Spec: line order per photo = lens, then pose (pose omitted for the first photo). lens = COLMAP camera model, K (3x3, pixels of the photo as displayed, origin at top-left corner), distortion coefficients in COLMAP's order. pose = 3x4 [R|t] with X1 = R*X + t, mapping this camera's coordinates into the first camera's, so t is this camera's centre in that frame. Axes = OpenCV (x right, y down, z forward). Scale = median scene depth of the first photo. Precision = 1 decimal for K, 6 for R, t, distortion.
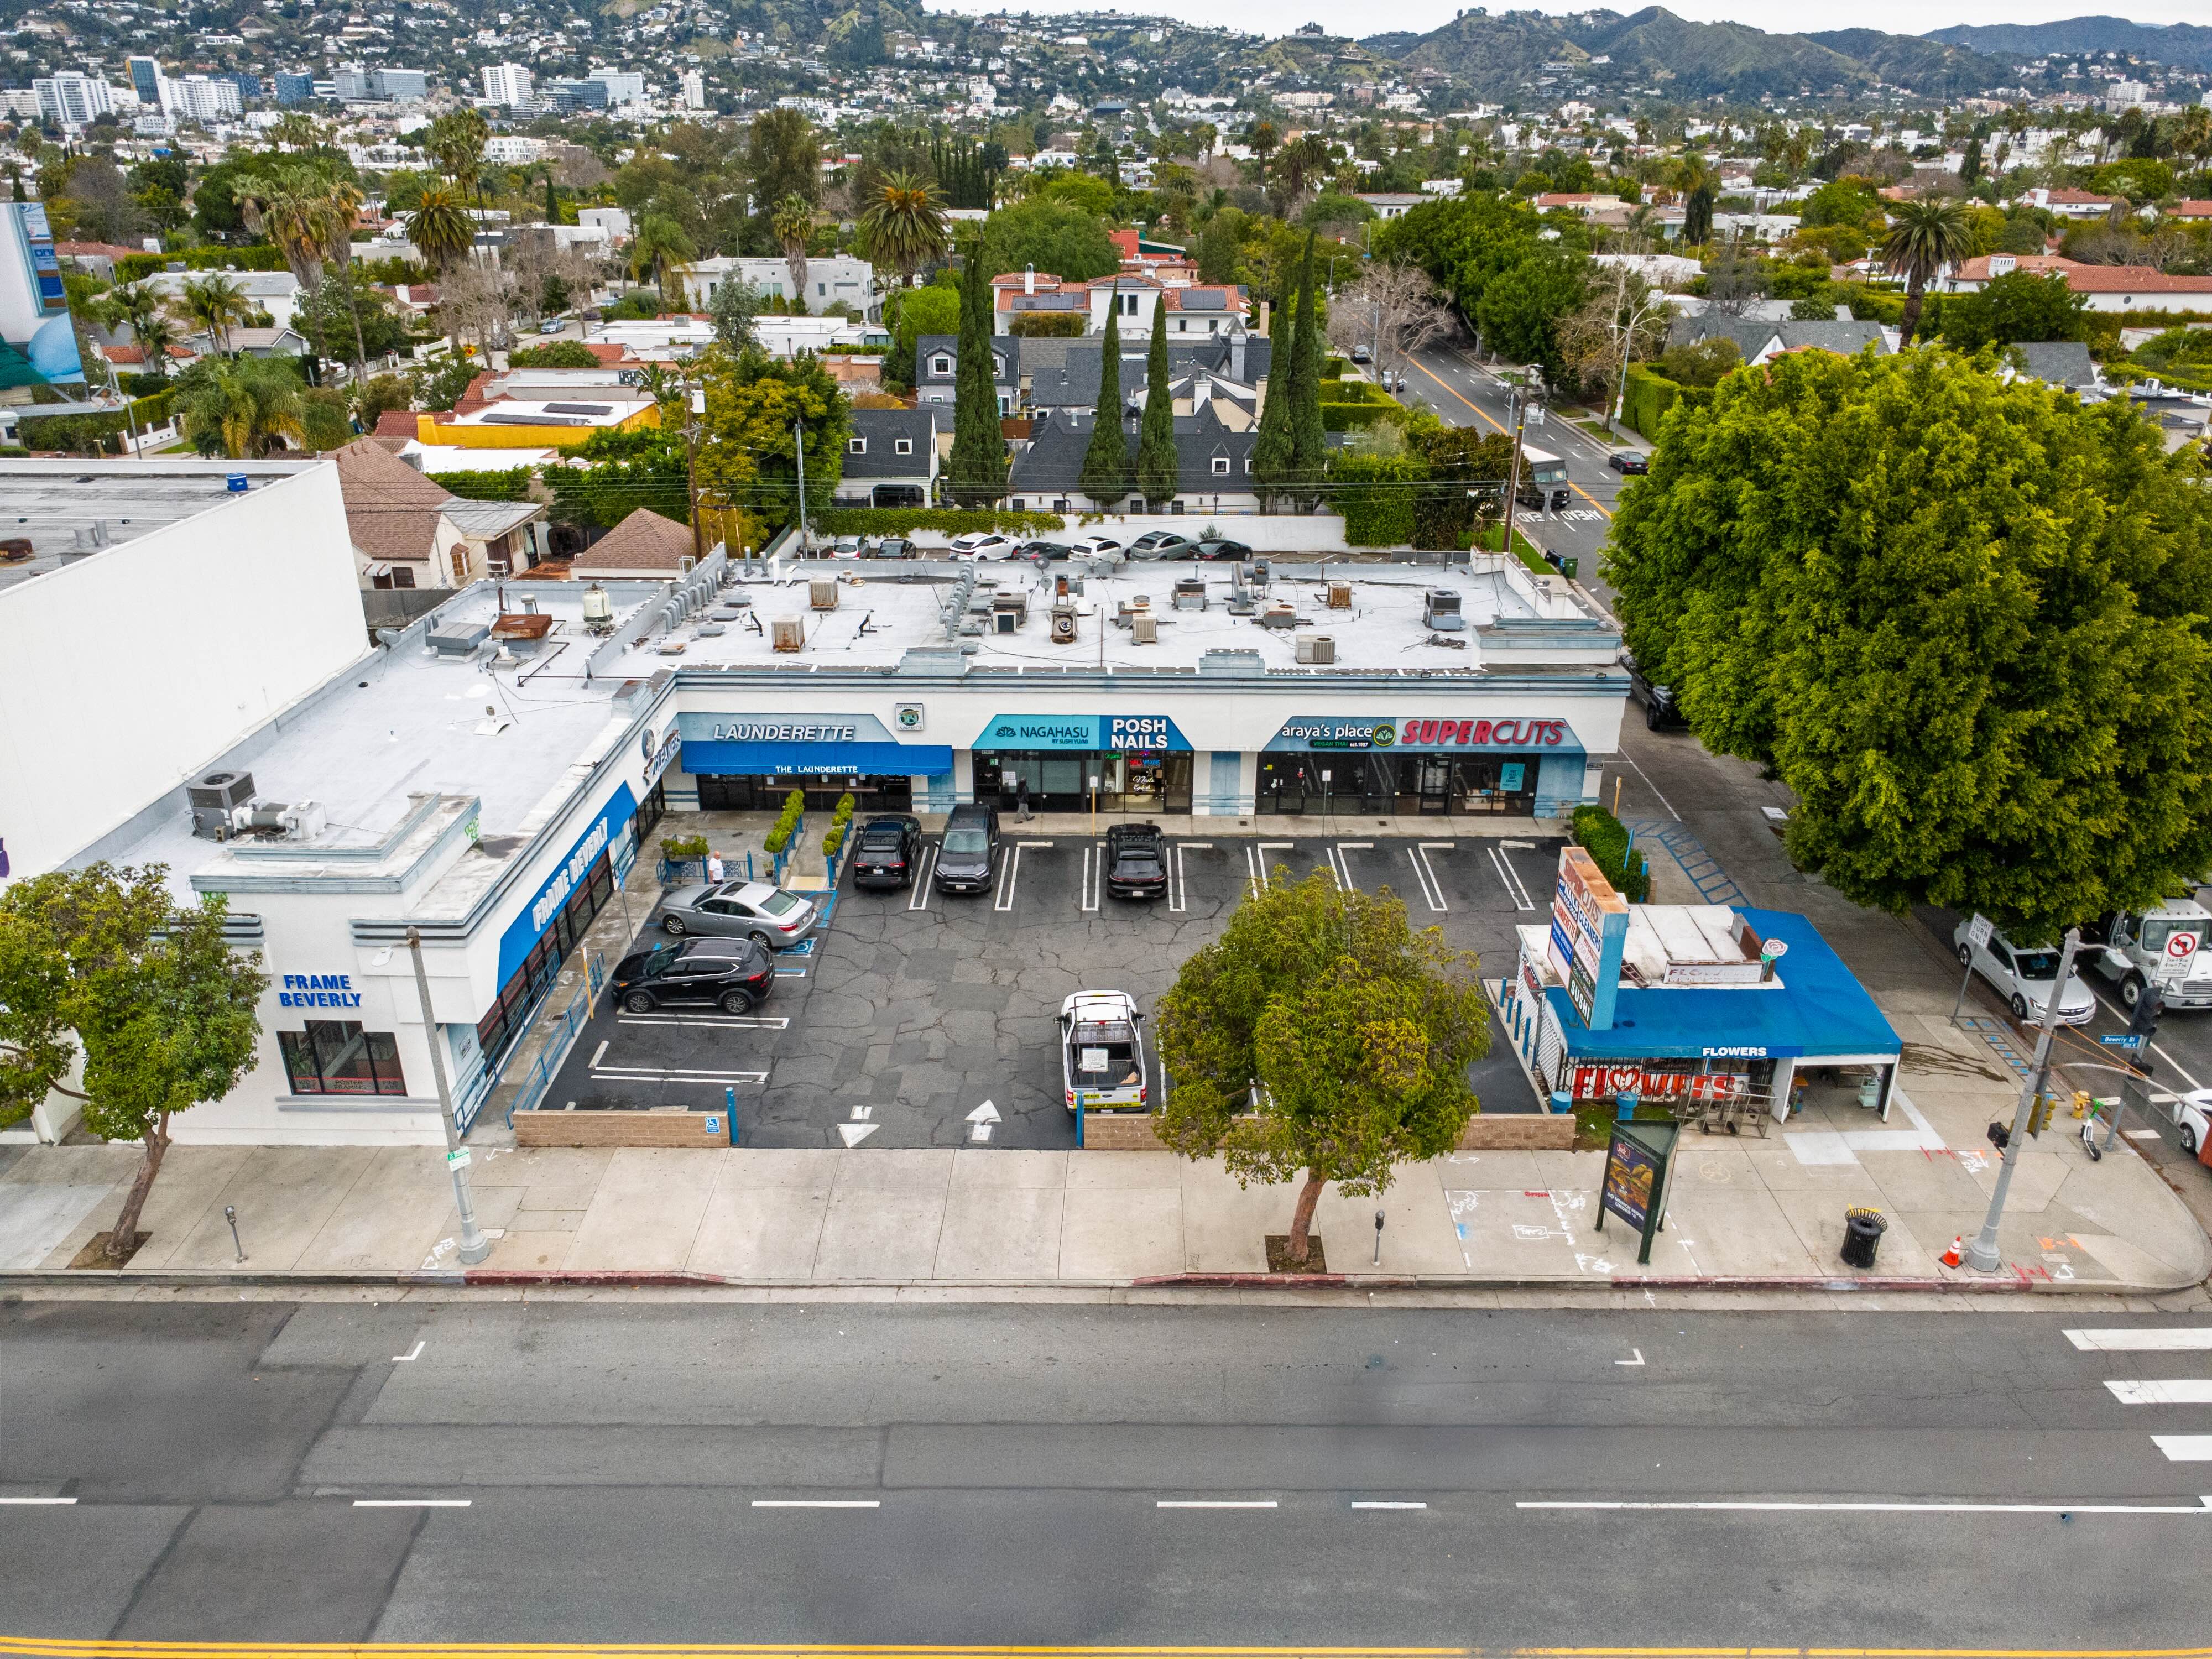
lens RADIAL K [[1554.4, 0, 1116.4], [0, 1554.4, 828.8], [0, 0, 1]] dist [-0.012160, 0.016770]
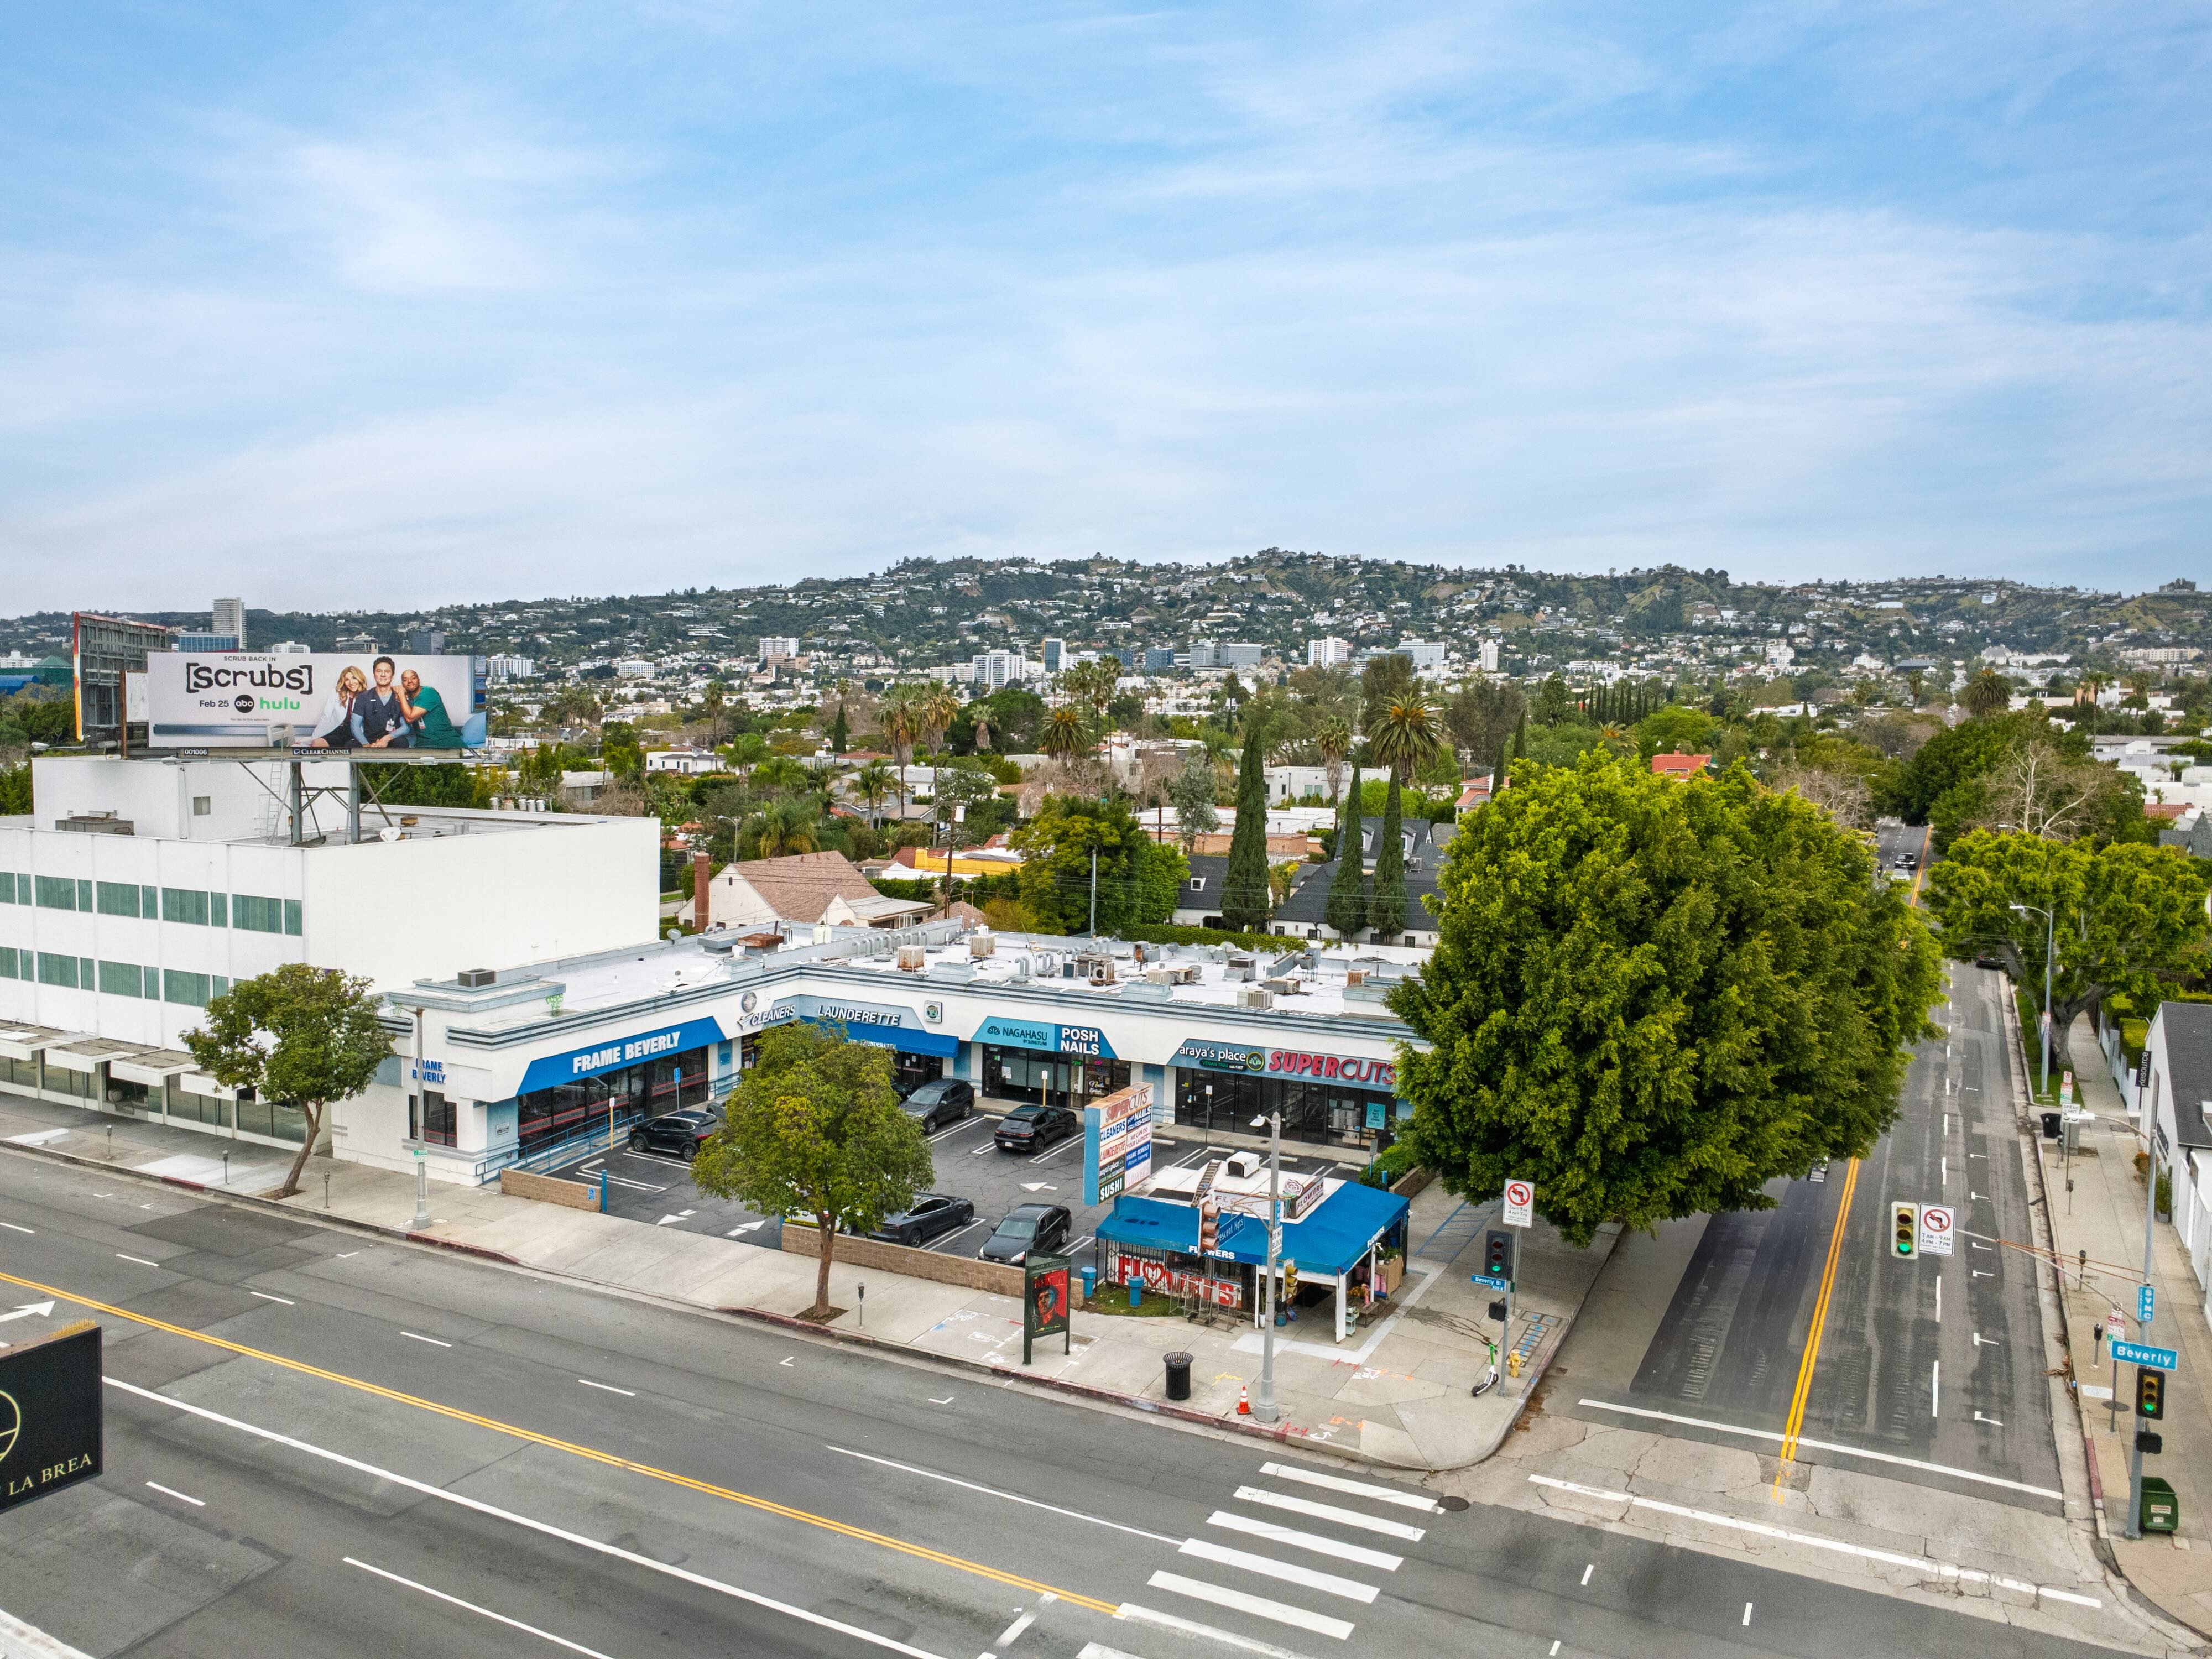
lens RADIAL K [[1554.4, 0, 1086.3], [0, 1554.4, 841.0], [0, 0, 1]] dist [-0.012160, 0.016770]
pose [[0.885942, 0.042019, -0.461888, 0.609770], [-0.187272, 0.943502, -0.273373, 0.134161], [0.424306, 0.328692, 0.843757, -0.138023]]
